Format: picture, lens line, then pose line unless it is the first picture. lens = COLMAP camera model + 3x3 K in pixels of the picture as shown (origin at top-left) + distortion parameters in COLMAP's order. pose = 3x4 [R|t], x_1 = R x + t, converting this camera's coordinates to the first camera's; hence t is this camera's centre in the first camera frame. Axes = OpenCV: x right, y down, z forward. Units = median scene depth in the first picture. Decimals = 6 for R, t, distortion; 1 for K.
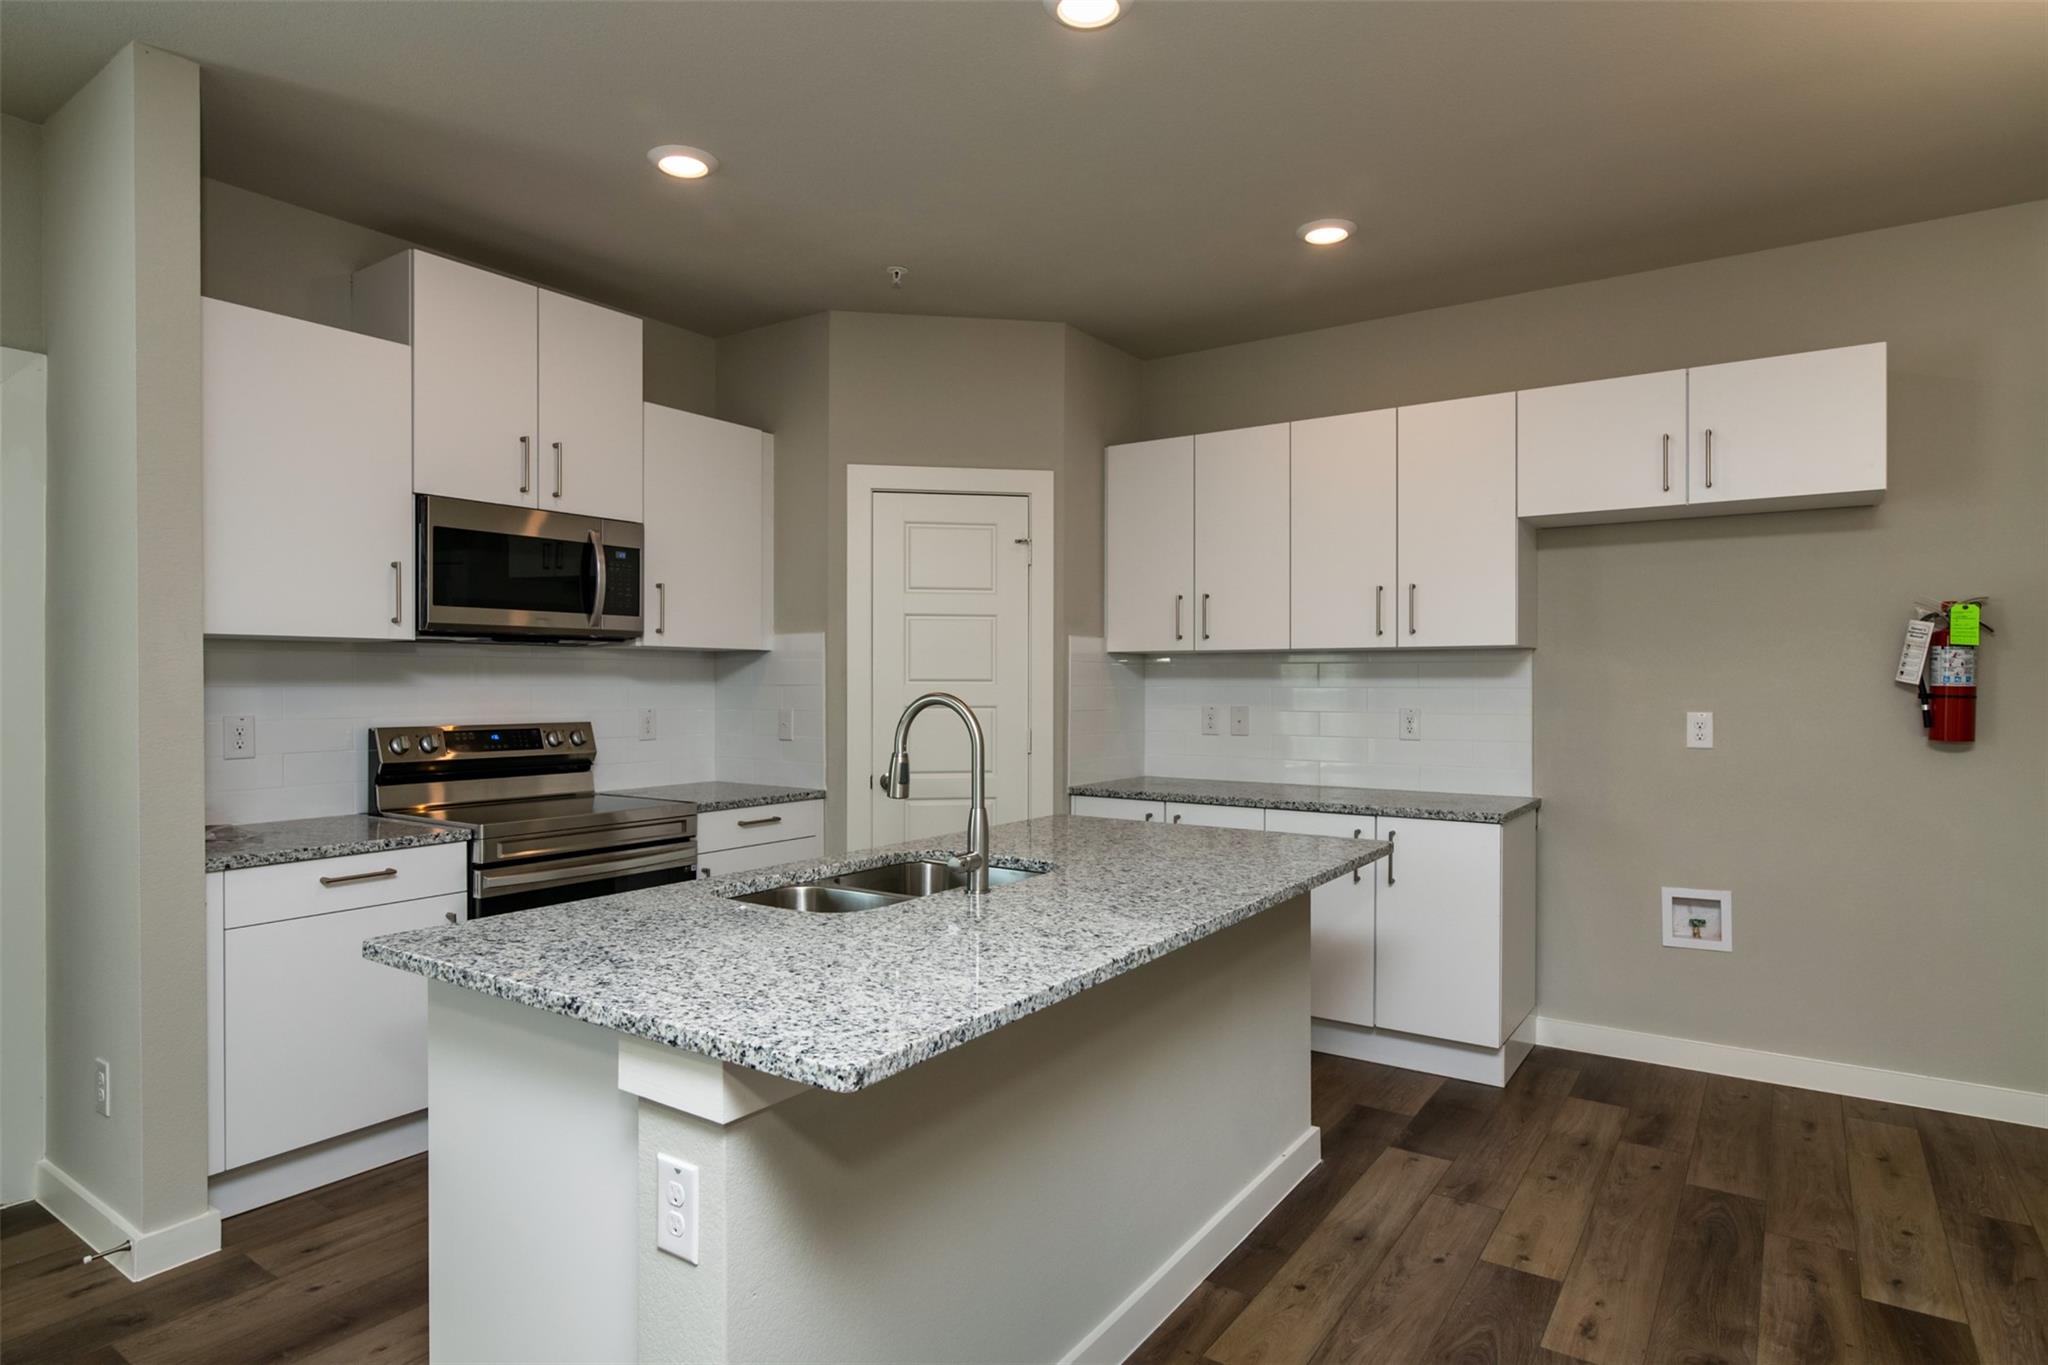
lens RADIAL K [[1124.5, 0, 1024.0], [0, 1124.5, 682.5], [0, 0, 1]] dist [-0.000605, -0.000348]
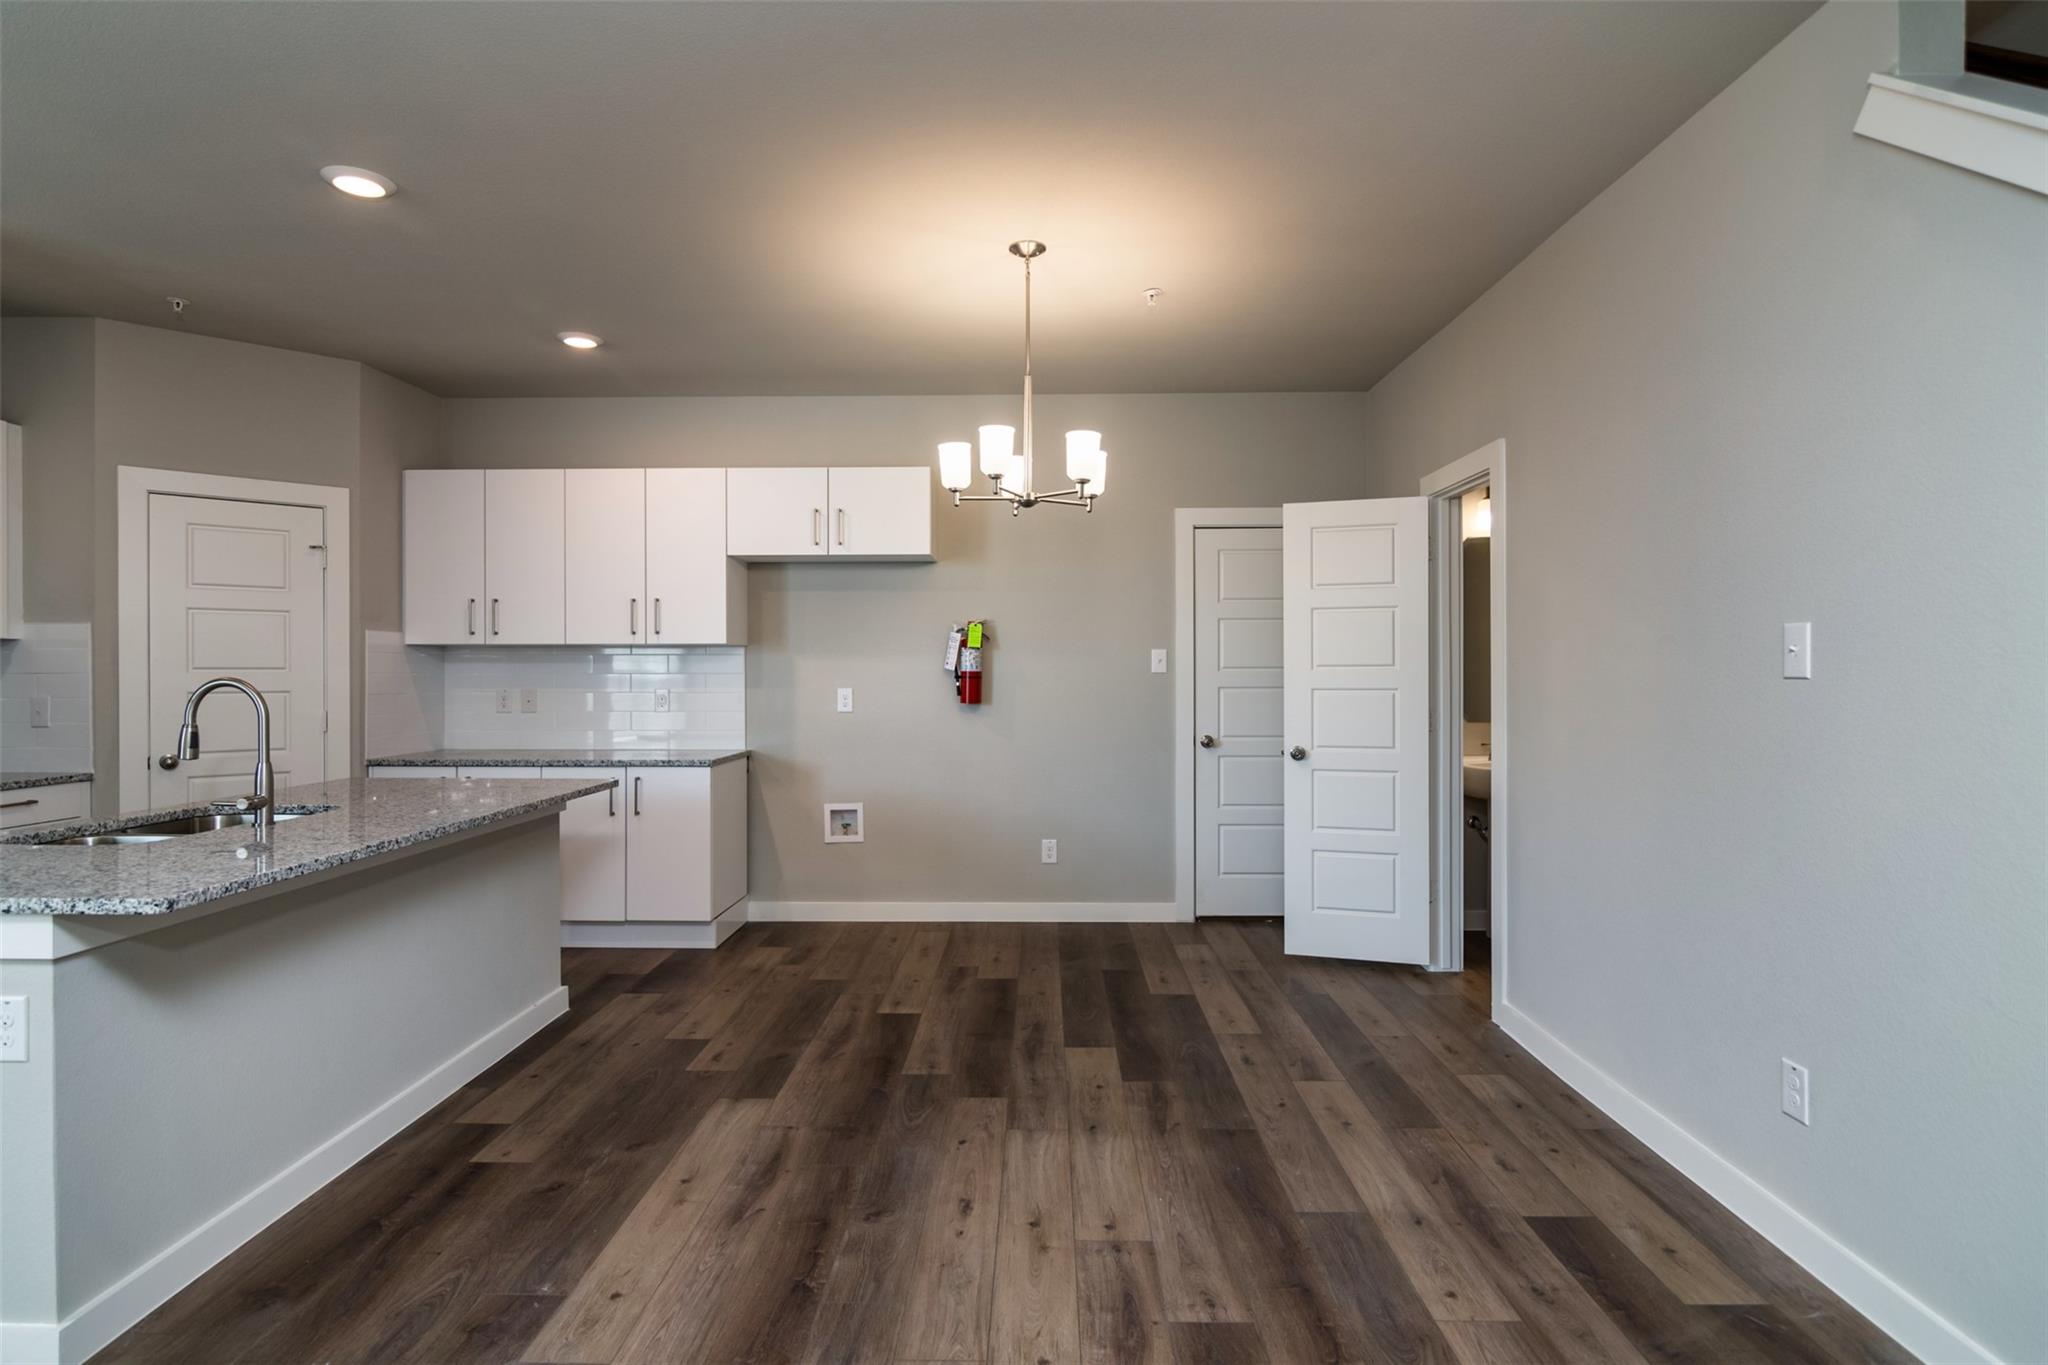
lens RADIAL K [[1038.8, 0, 1021.3], [0, 1038.8, 673.0], [0, 0, 1]] dist [-0.003374, -0.000075]
pose [[0.836899, -0.003754, 0.547345, 0.023950], [0.002409, 0.999992, 0.003176, 0.001217], [-0.547352, -0.001340, 0.836901, -0.330716]]
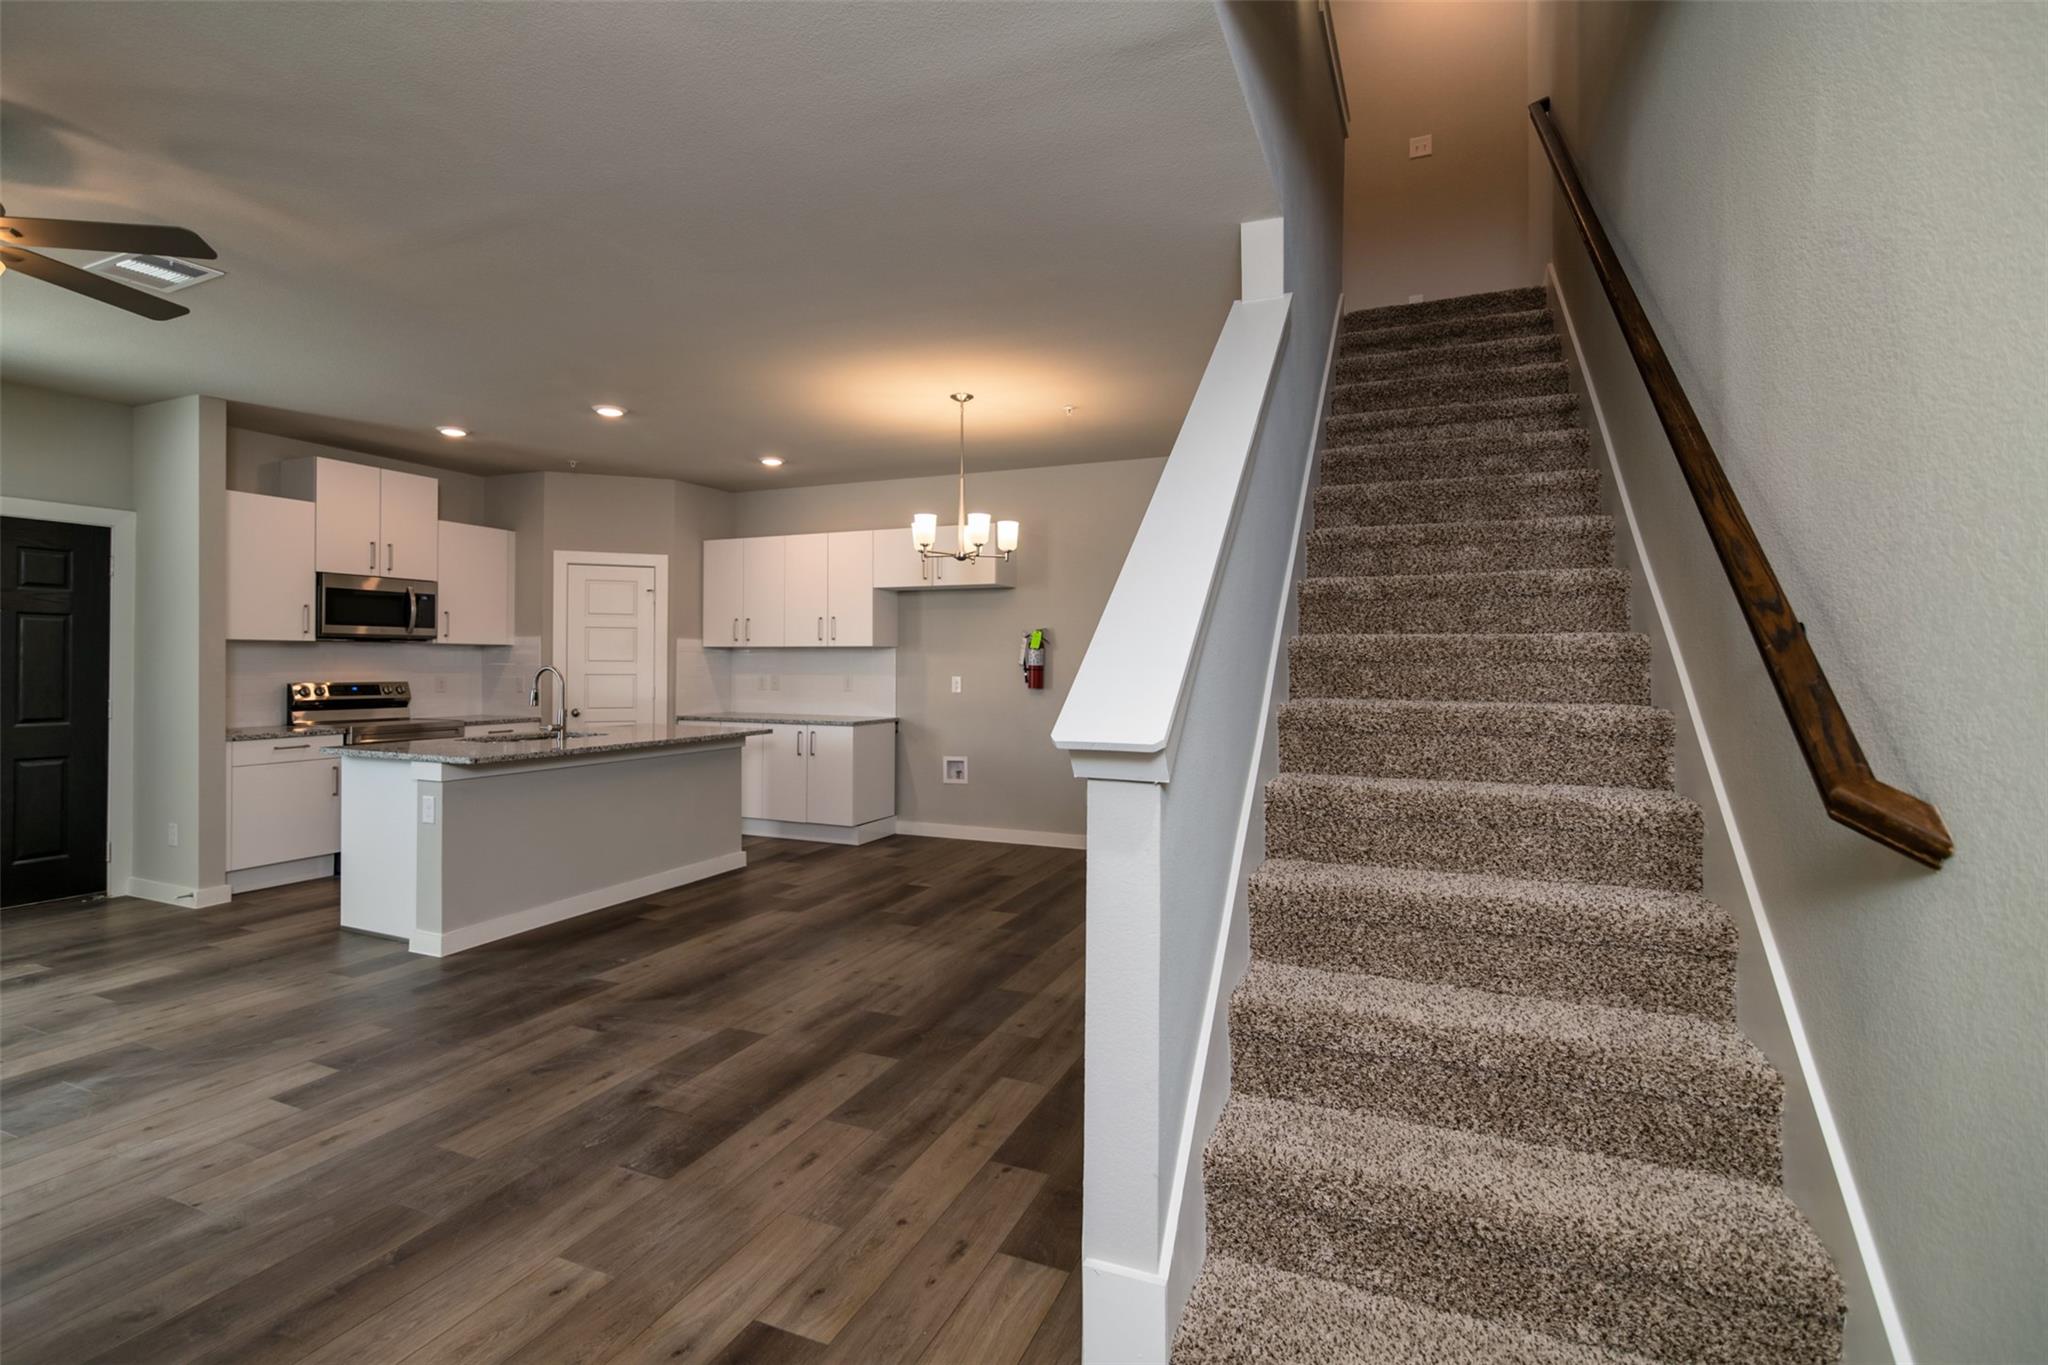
lens RADIAL K [[957.1, 0, 1012.9], [0, 957.1, 656.8], [0, 0, 1]] dist [-0.001796, -0.000227]
pose [[0.982285, 0.004459, 0.187340, 0.363240], [-0.002992, 0.999963, -0.008115, 0.002121], [-0.187369, 0.007411, 0.982262, -0.896844]]
